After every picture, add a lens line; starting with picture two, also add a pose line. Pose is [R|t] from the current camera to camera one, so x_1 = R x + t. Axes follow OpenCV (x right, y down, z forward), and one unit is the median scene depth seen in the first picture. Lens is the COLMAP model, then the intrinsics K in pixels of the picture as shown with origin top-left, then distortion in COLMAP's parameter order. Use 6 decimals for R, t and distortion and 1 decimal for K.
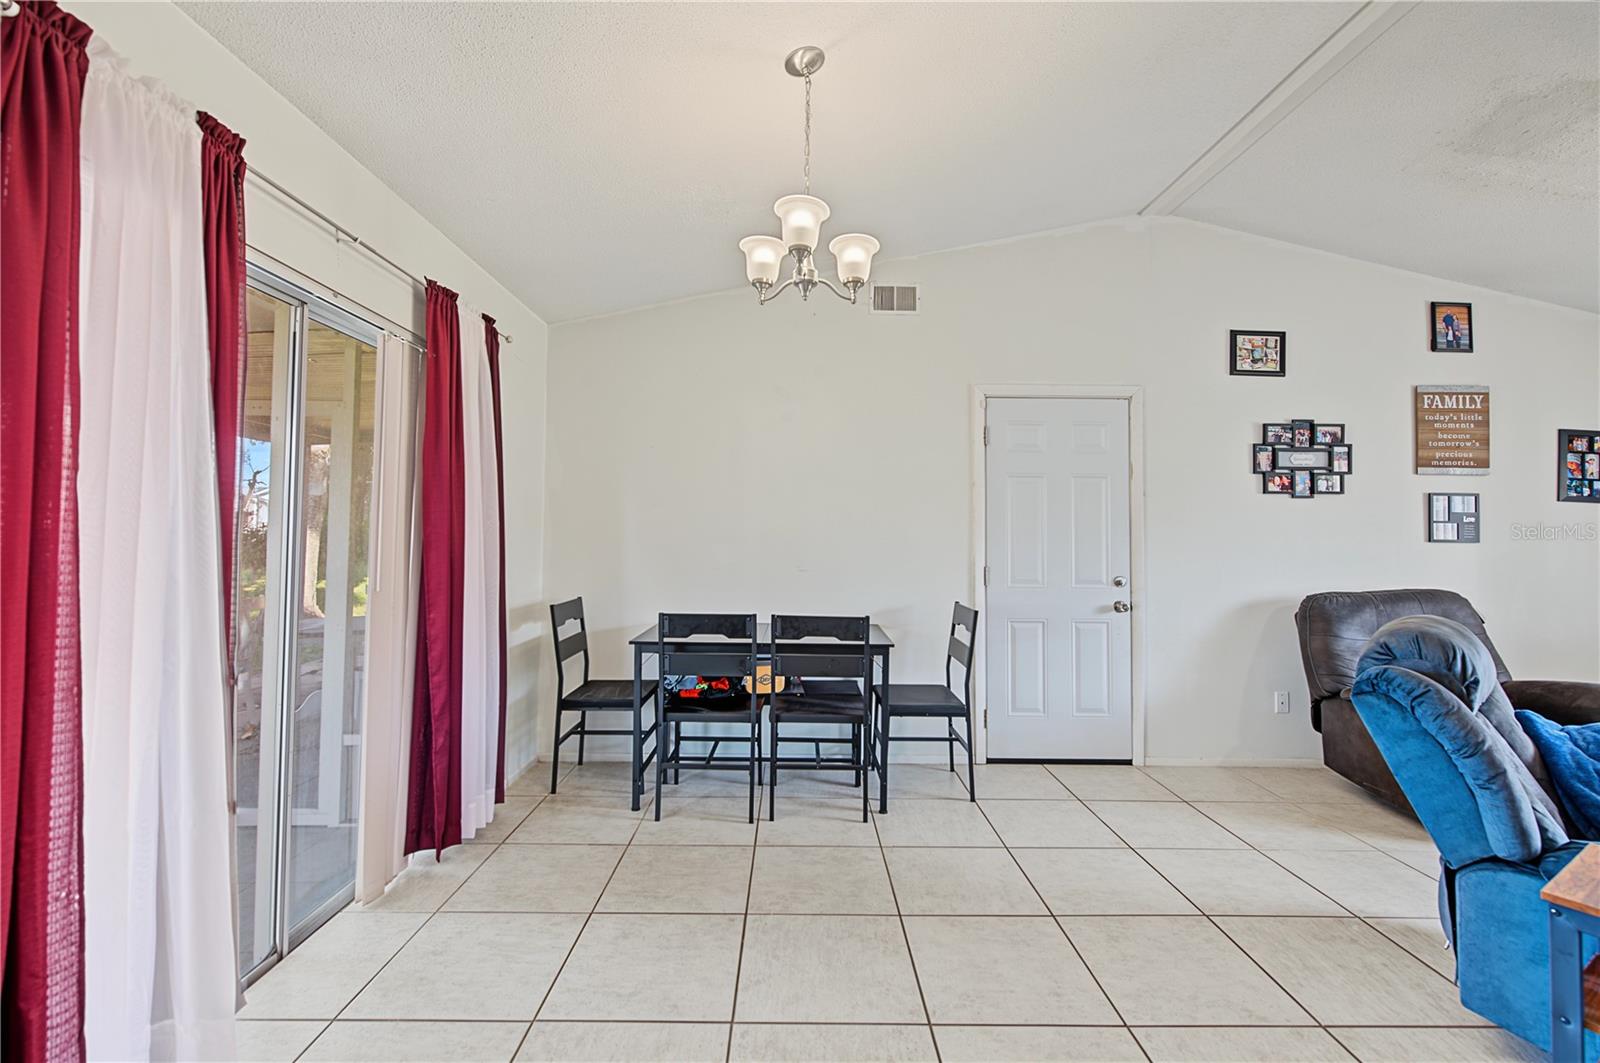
lens RADIAL K [[696.7, 0, 803.3], [0, 696.7, 510.5], [0, 0, 1]] dist [-0.000690, 0.000219]
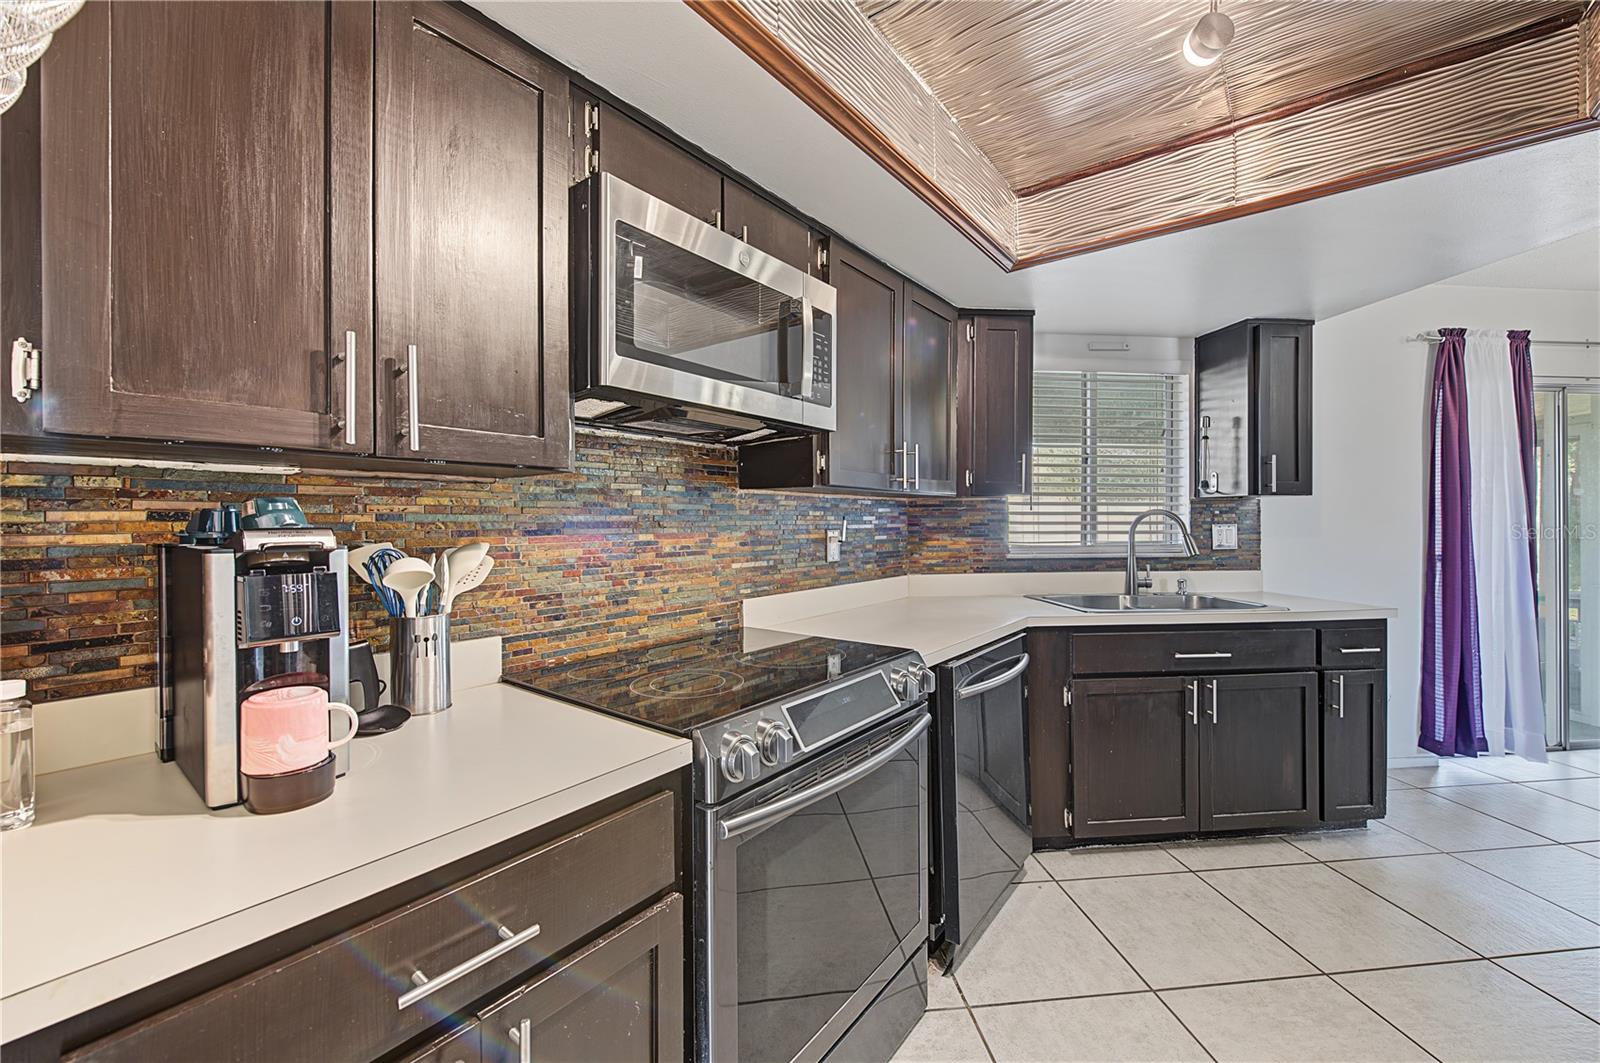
lens RADIAL K [[623.5, 0, 797.9], [0, 623.5, 524.1], [0, 0, 1]] dist [-0.003129, -0.000869]
pose [[0.092521, -0.008831, -0.995672, 0.444826], [0.040874, 0.999151, -0.005064, -0.016263], [0.994871, -0.040228, 0.092804, -0.732498]]
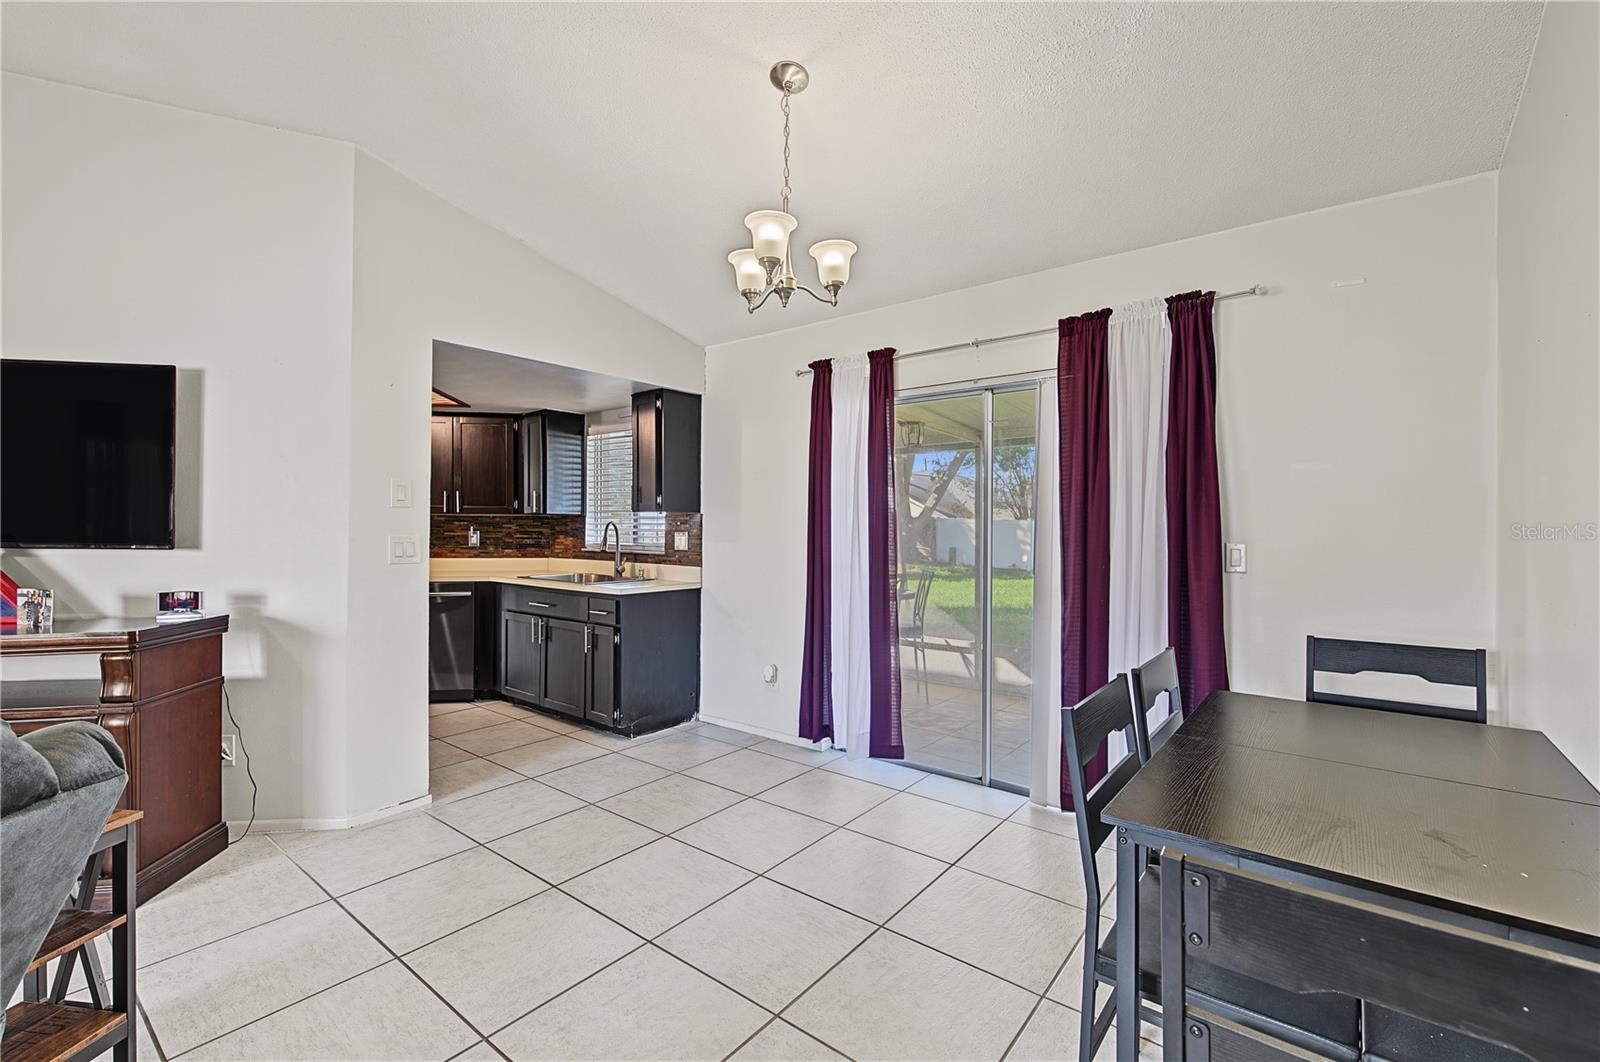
lens RADIAL K [[697.0, 0, 800.0], [0, 697.0, 531.0], [0, 0, 1]] dist [0.001466, 0.000213]
pose [[-0.631155, -0.013033, -0.775547, 0.543742], [0.012702, 0.999551, -0.027134, 0.046451], [0.775553, -0.026977, -0.630706, 1.126533]]
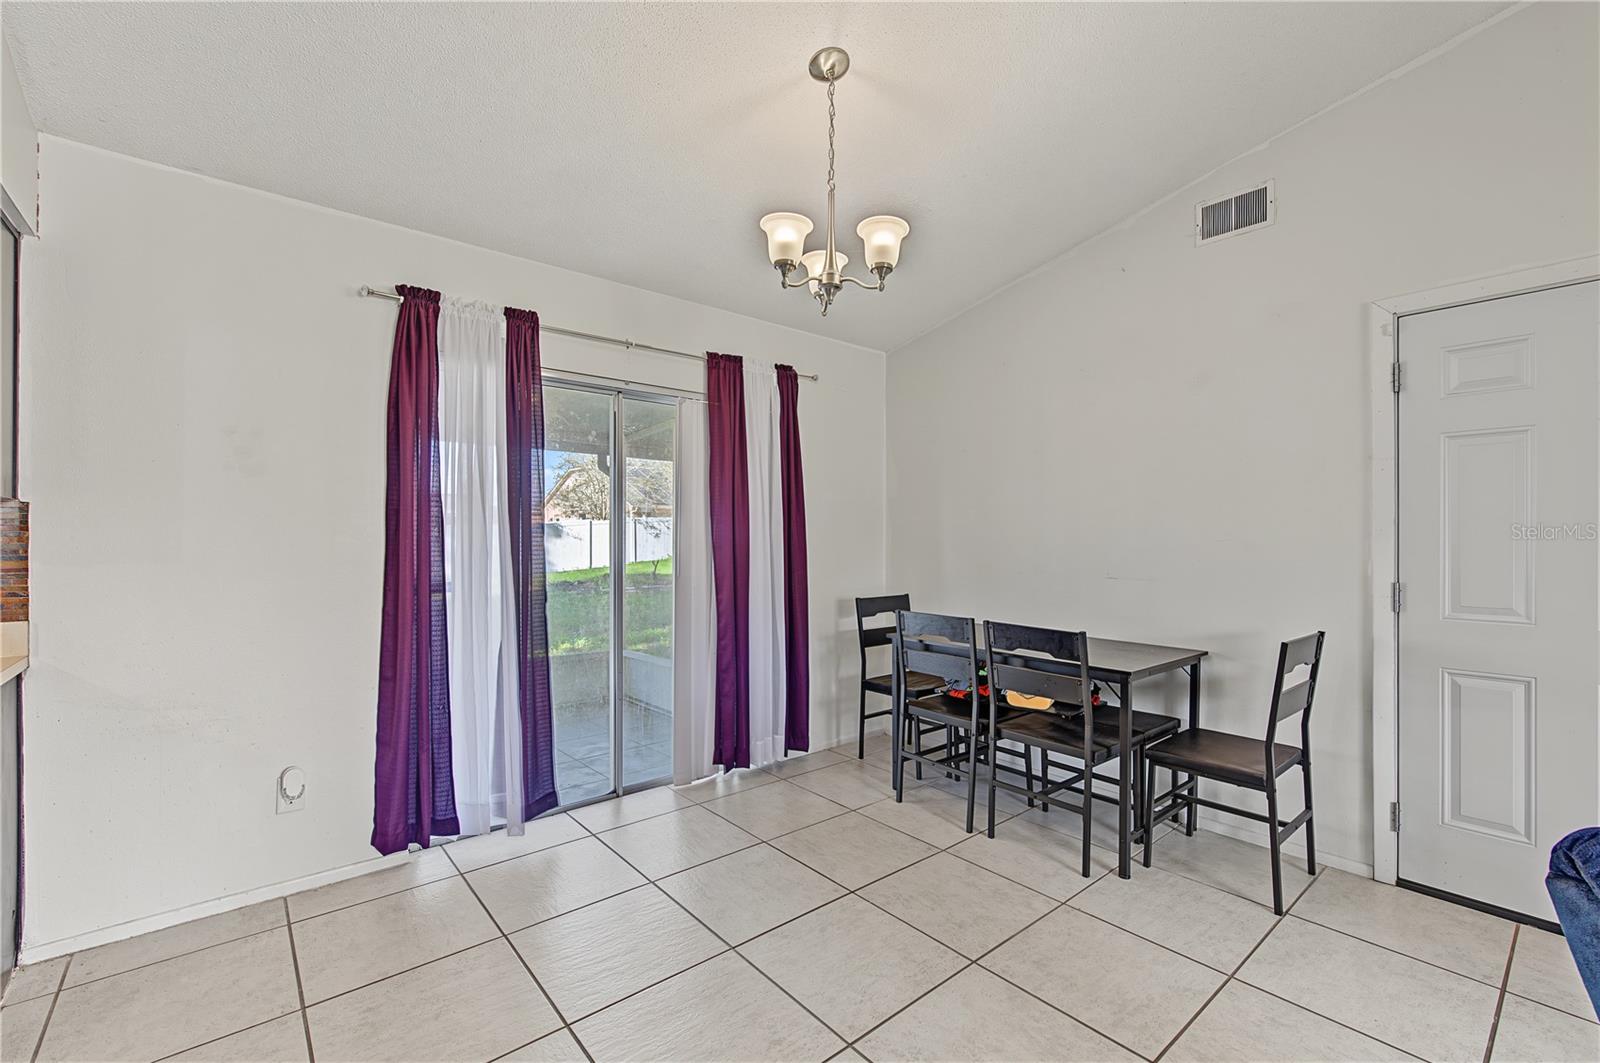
lens RADIAL K [[677.6, 0, 785.5], [0, 677.6, 538.6], [0, 0, 1]] dist [-0.000094, 0.000069]
pose [[0.632184, -0.008266, -0.774775, 0.478104], [0.031637, 0.999385, 0.015151, 0.015652], [0.774172, -0.034089, 0.632056, 0.207439]]
